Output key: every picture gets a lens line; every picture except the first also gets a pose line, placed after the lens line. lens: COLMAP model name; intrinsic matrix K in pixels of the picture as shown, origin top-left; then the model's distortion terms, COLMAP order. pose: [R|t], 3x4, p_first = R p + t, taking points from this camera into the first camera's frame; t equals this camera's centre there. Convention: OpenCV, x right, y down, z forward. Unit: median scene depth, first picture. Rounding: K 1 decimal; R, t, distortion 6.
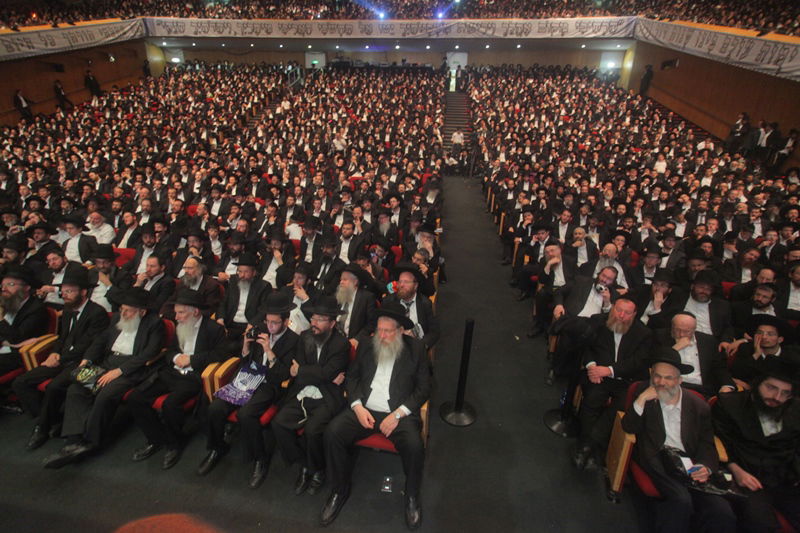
lens RADIAL K [[413.6, 0, 400.0], [0, 413.6, 266.5], [0, 0, 1]] dist [-0.025442, 0.000028]
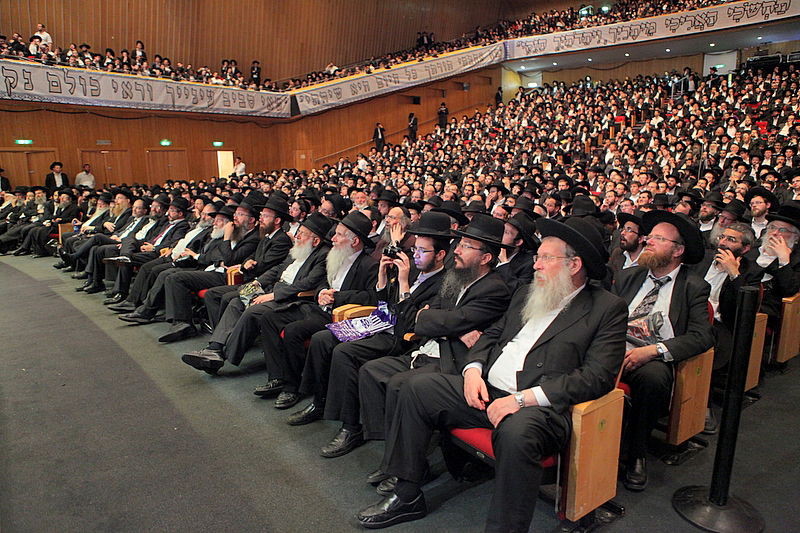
lens RADIAL K [[554.7, 0, 400.0], [0, 554.7, 266.5], [0, 0, 1]] dist [-0.003209, 0.024582]
pose [[0.759208, 0.094059, -0.644015, 0.026960], [-0.194821, 0.976974, -0.086980, 0.023373], [0.621005, 0.191504, 0.760052, 0.024585]]
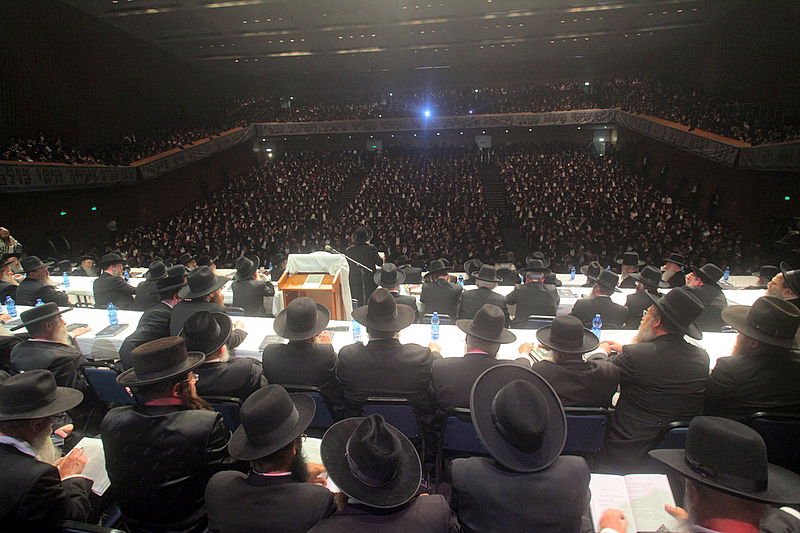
lens RADIAL K [[413.6, 0, 400.0], [0, 413.6, 266.5], [0, 0, 1]] dist [-0.025442, 0.000028]
pose [[0.998541, -0.044364, -0.030788, -0.132168], [0.040234, 0.991490, -0.123806, 0.064728], [0.036018, 0.122386, 0.991829, -0.342727]]
